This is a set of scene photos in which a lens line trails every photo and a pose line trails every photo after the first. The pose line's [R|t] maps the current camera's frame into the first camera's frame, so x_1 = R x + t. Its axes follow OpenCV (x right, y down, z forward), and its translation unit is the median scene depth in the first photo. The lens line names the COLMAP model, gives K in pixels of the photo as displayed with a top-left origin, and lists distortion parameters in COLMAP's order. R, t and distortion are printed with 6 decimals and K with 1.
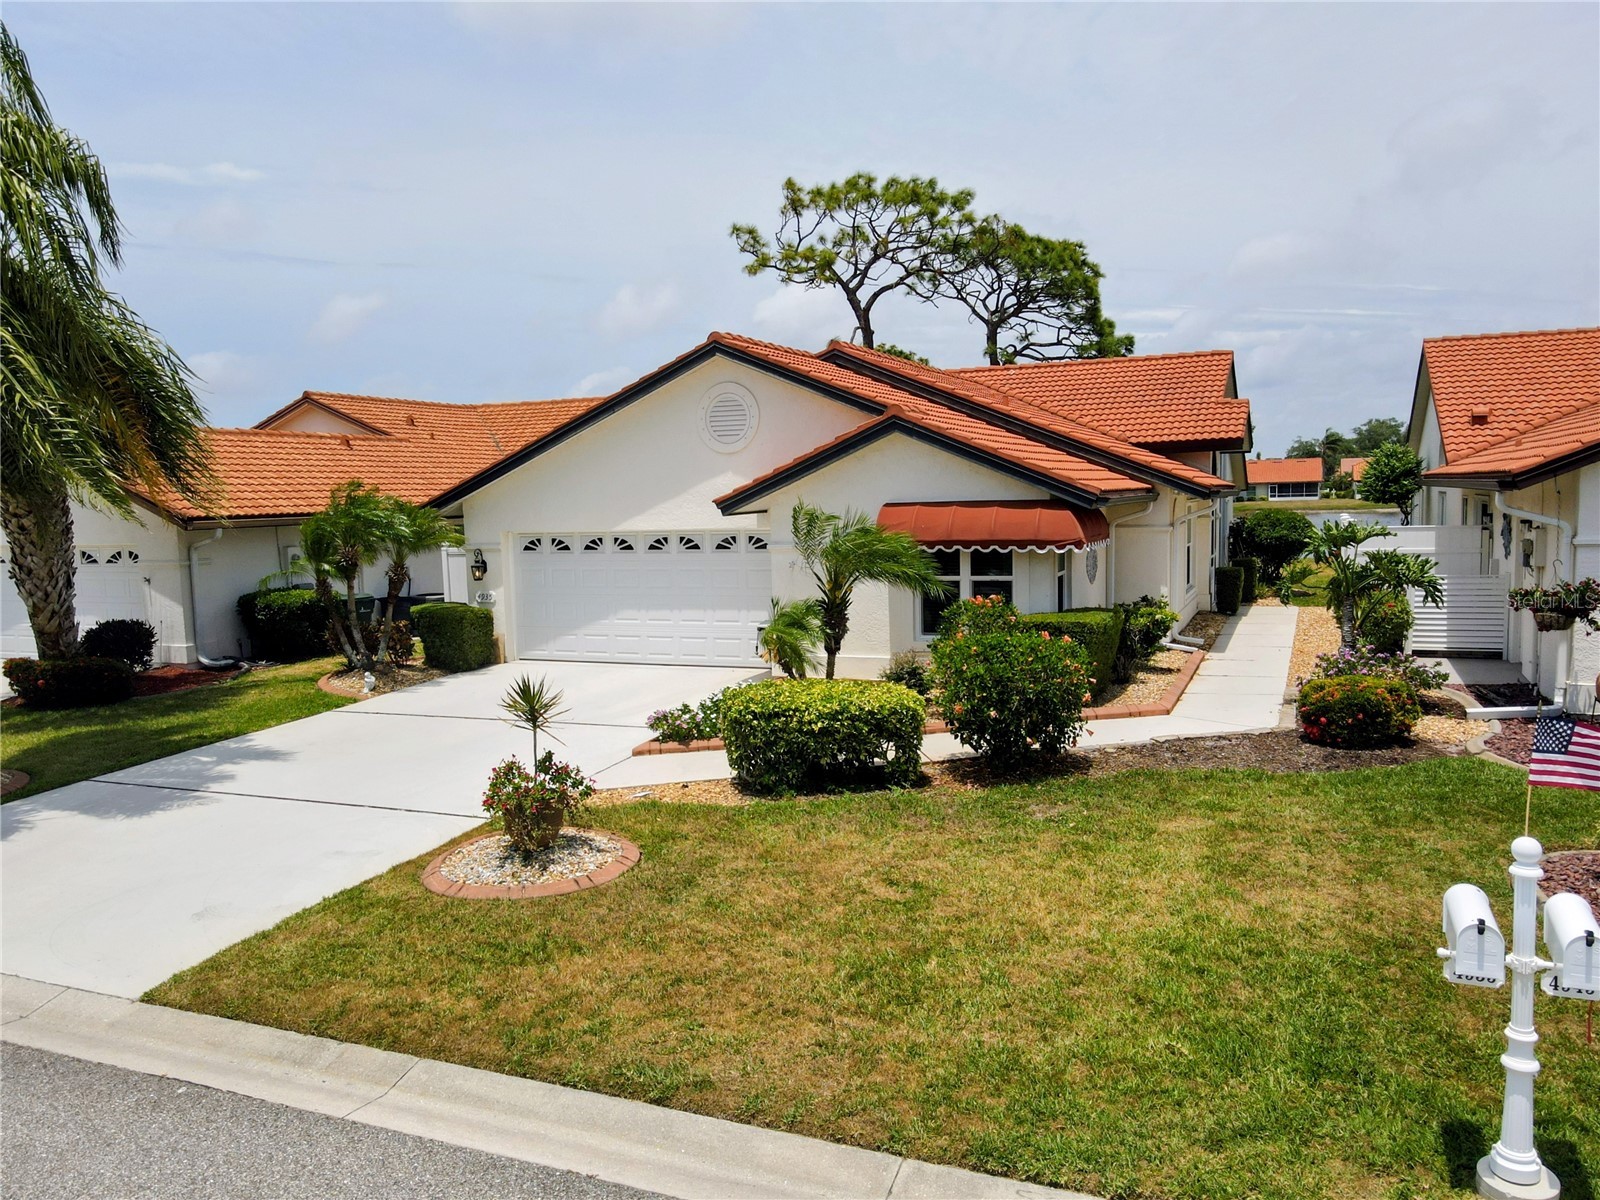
lens RADIAL K [[1202.3, 0, 793.4], [0, 1202.3, 609.8], [0, 0, 1]] dist [0.009426, 0.003122]
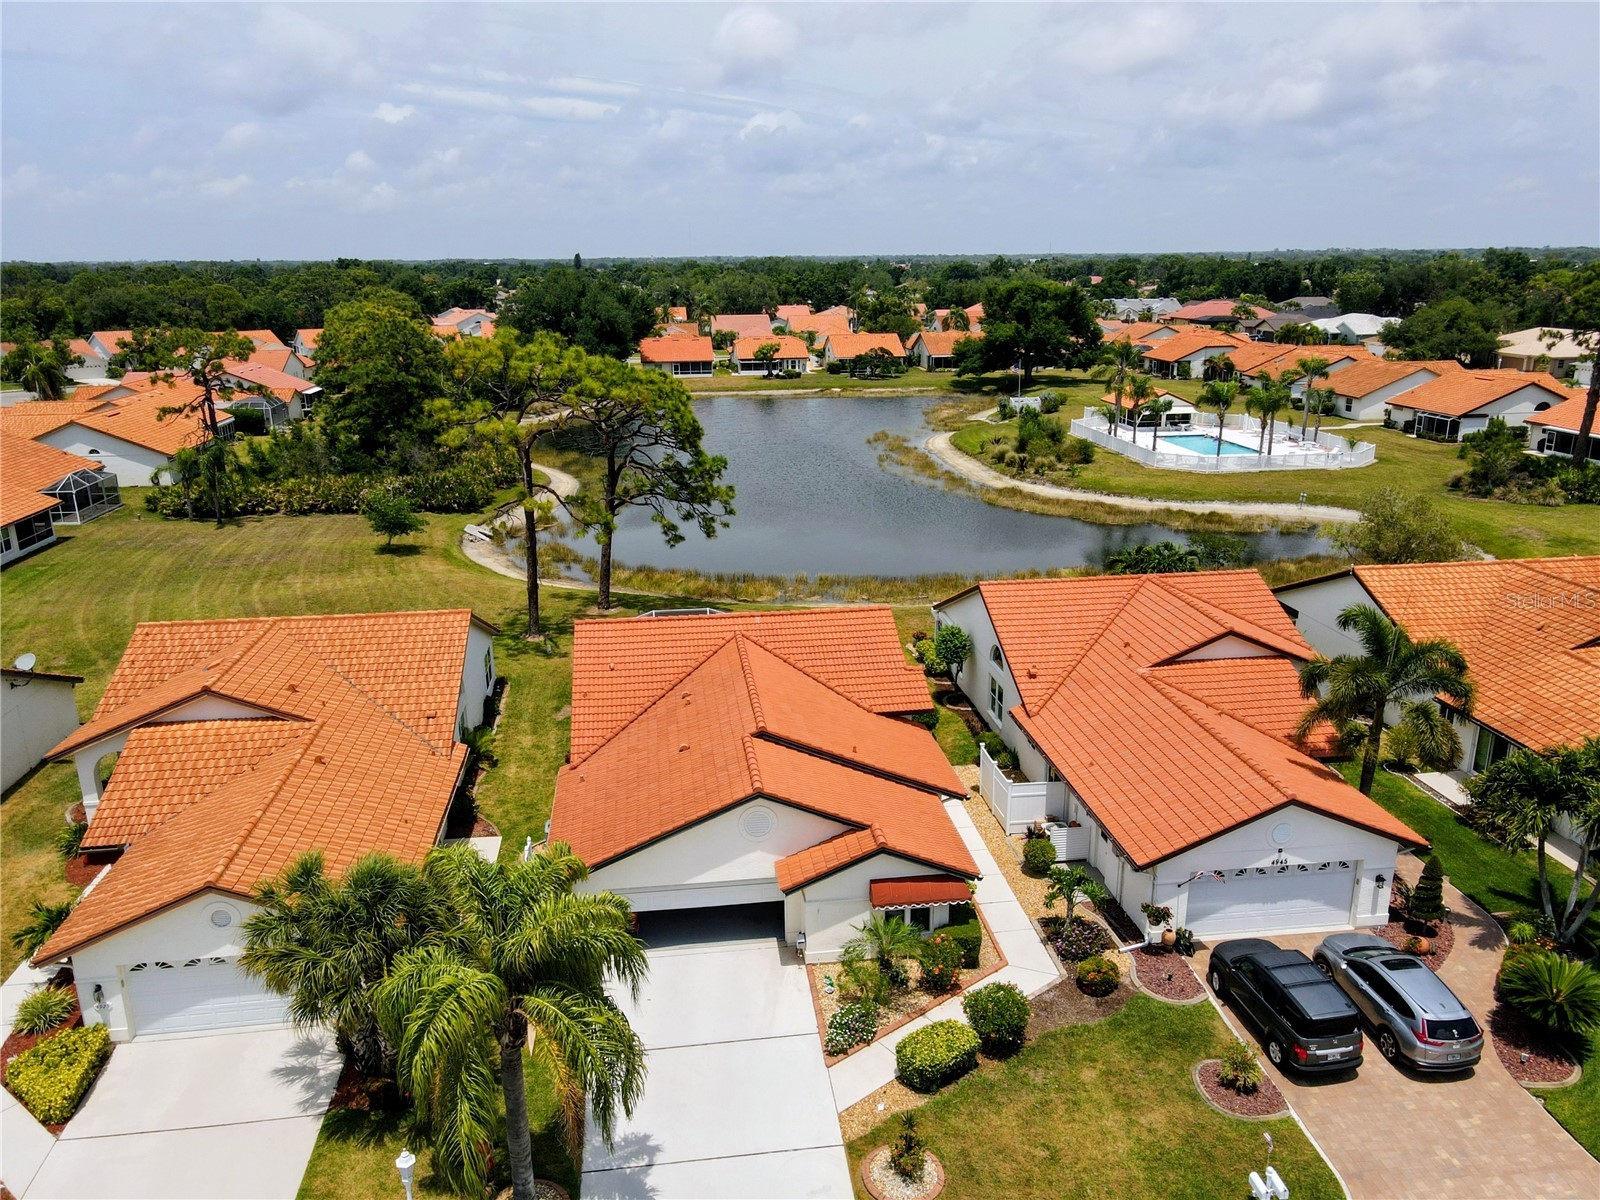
lens RADIAL K [[1178.7, 0, 792.5], [0, 1178.7, 606.6], [0, 0, 1]] dist [-0.025289, 0.090417]
pose [[0.861281, -0.131125, 0.490919, -0.838366], [0.039189, 0.980394, 0.193110, -0.823732], [-0.506616, -0.147083, 0.849533, -0.463766]]
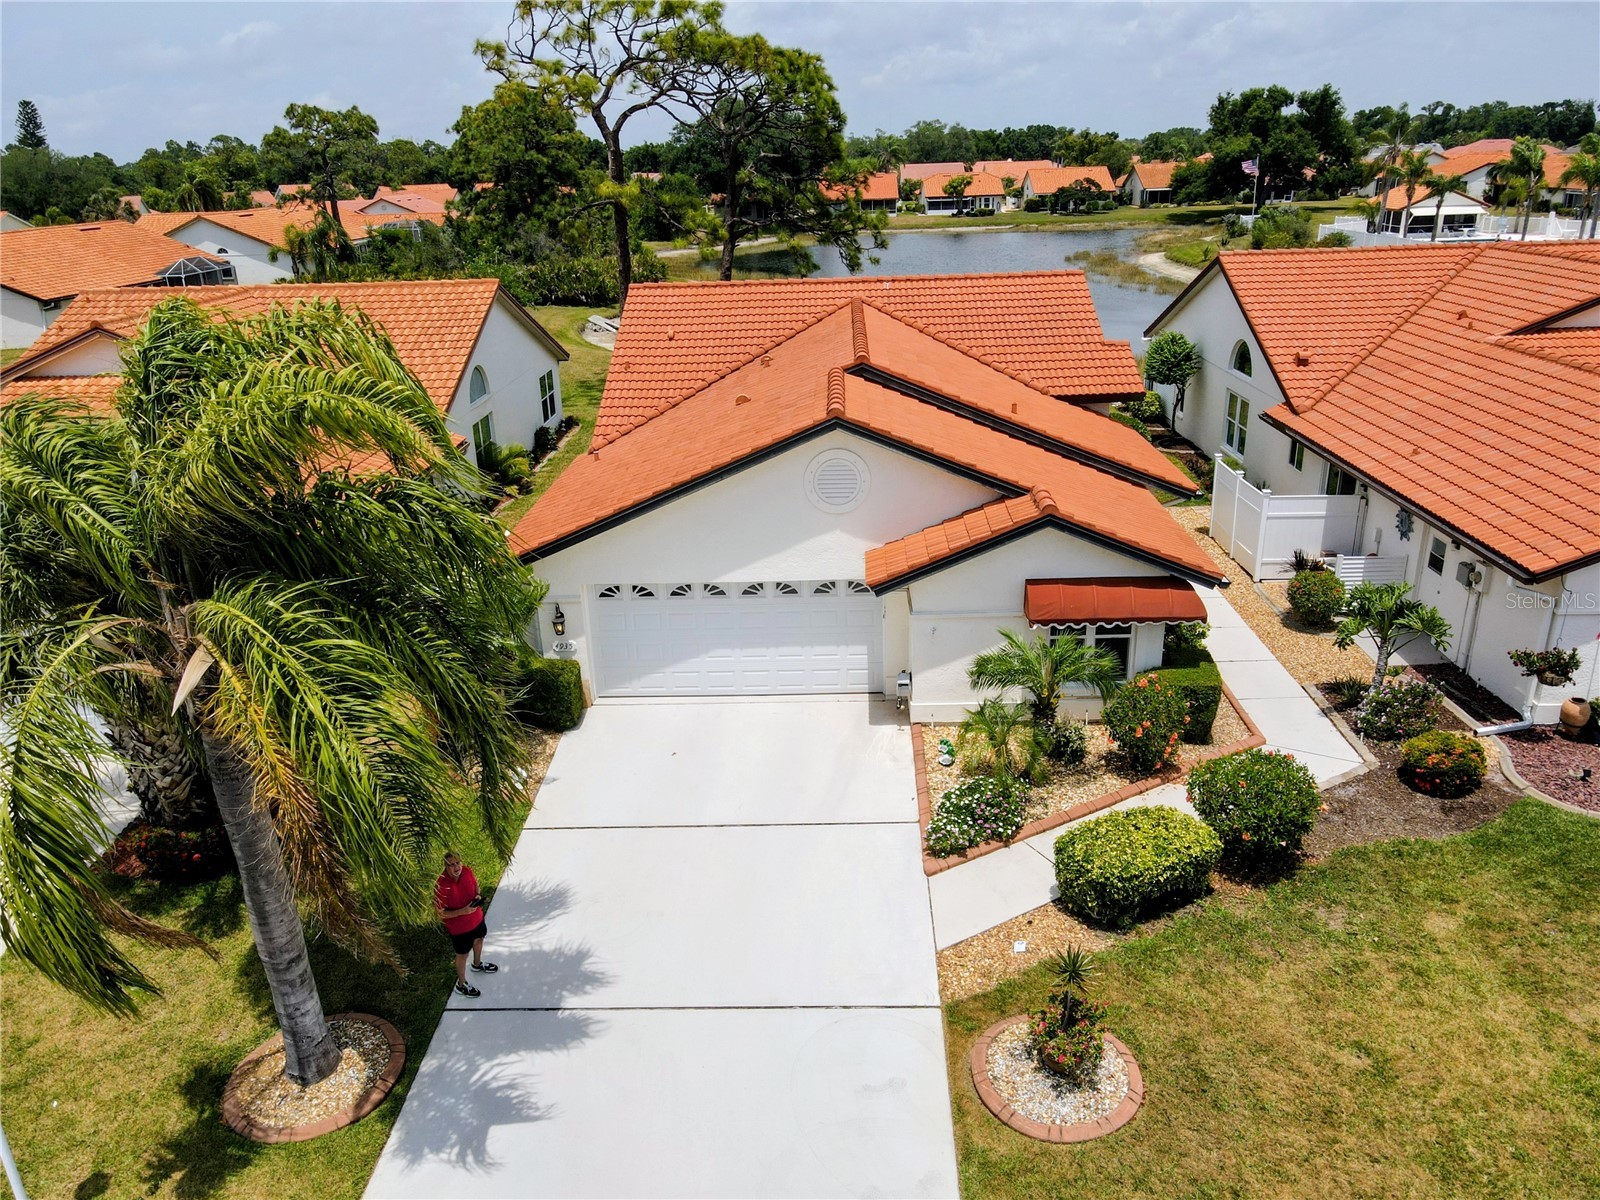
lens RADIAL K [[1173.1, 0, 794.6], [0, 1173.1, 607.0], [0, 0, 1]] dist [0.011445, 0.003661]
pose [[0.931105, -0.135408, 0.338687, -0.461315], [0.044029, 0.963474, 0.264157, -0.333487], [-0.362085, -0.231046, 0.903057, 0.061773]]
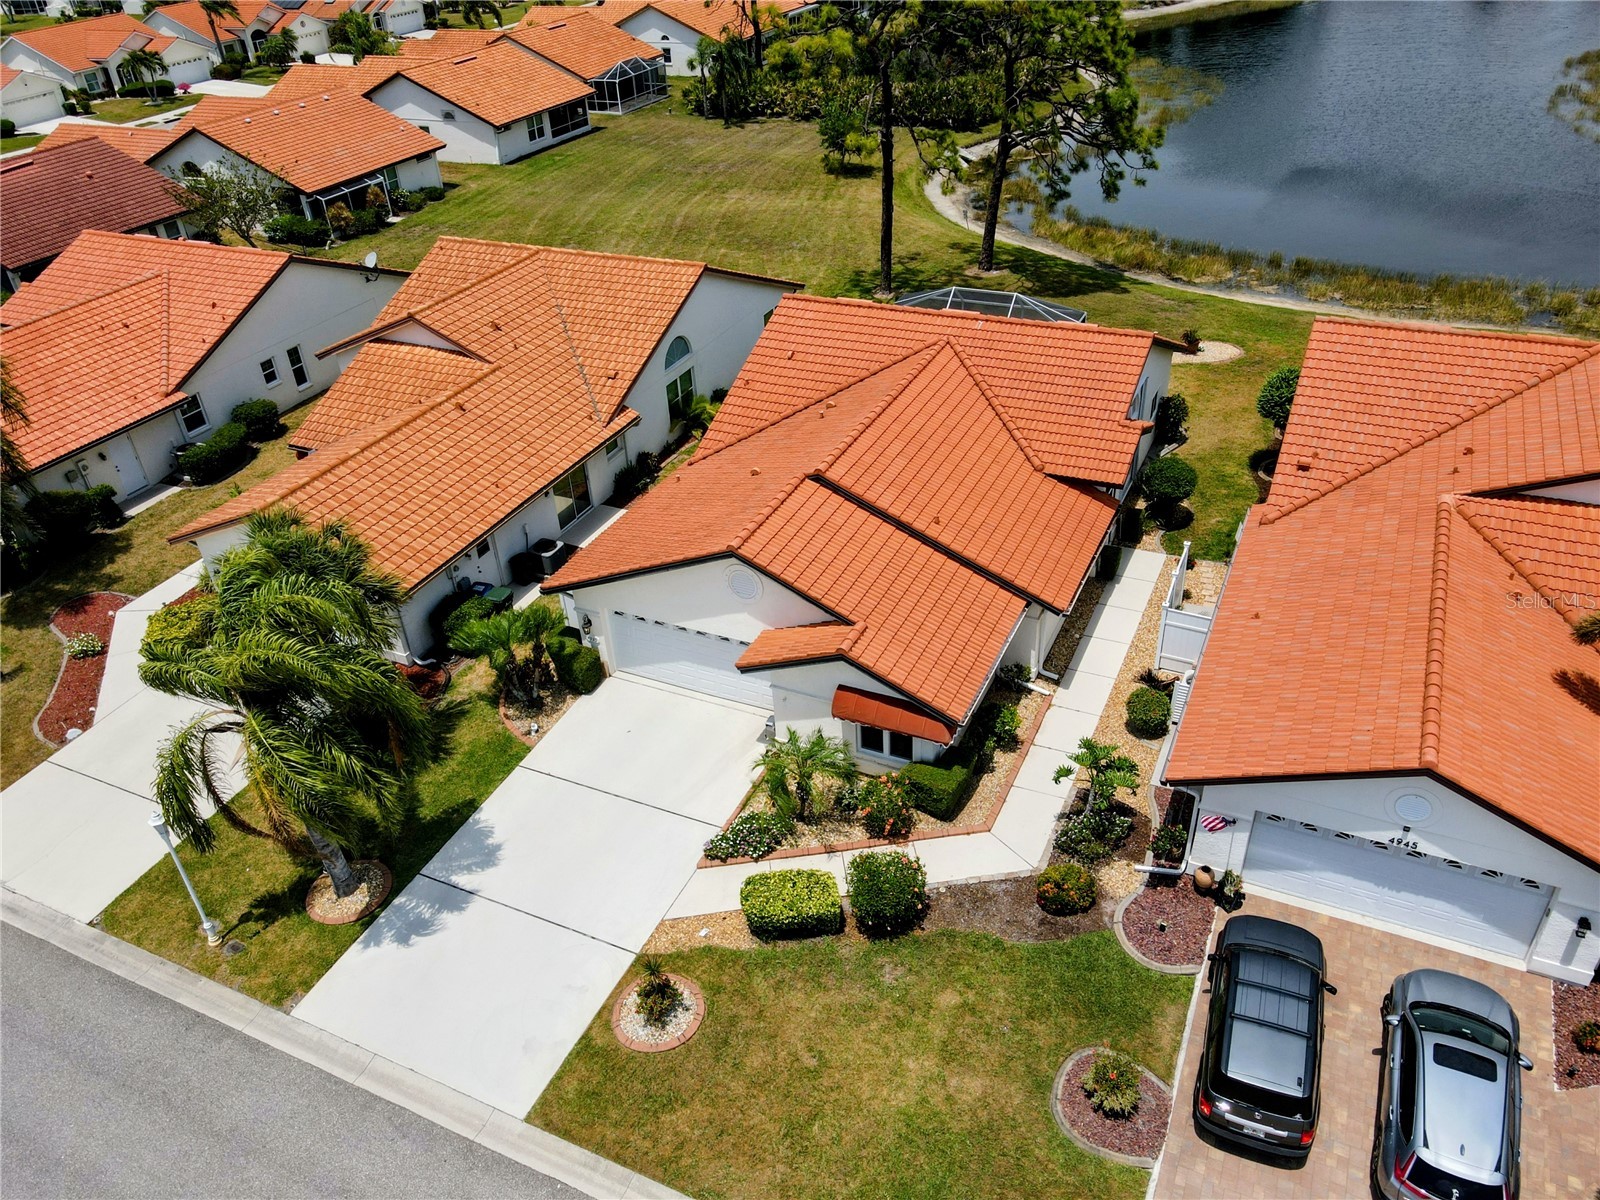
lens RADIAL K [[1178.7, 0, 792.5], [0, 1178.7, 606.6], [0, 0, 1]] dist [-0.025289, 0.090417]
pose [[0.998565, -0.003473, -0.053434, 0.090381], [0.028426, 0.880055, 0.474020, -0.857987], [0.045379, -0.474859, 0.878891, -0.330663]]
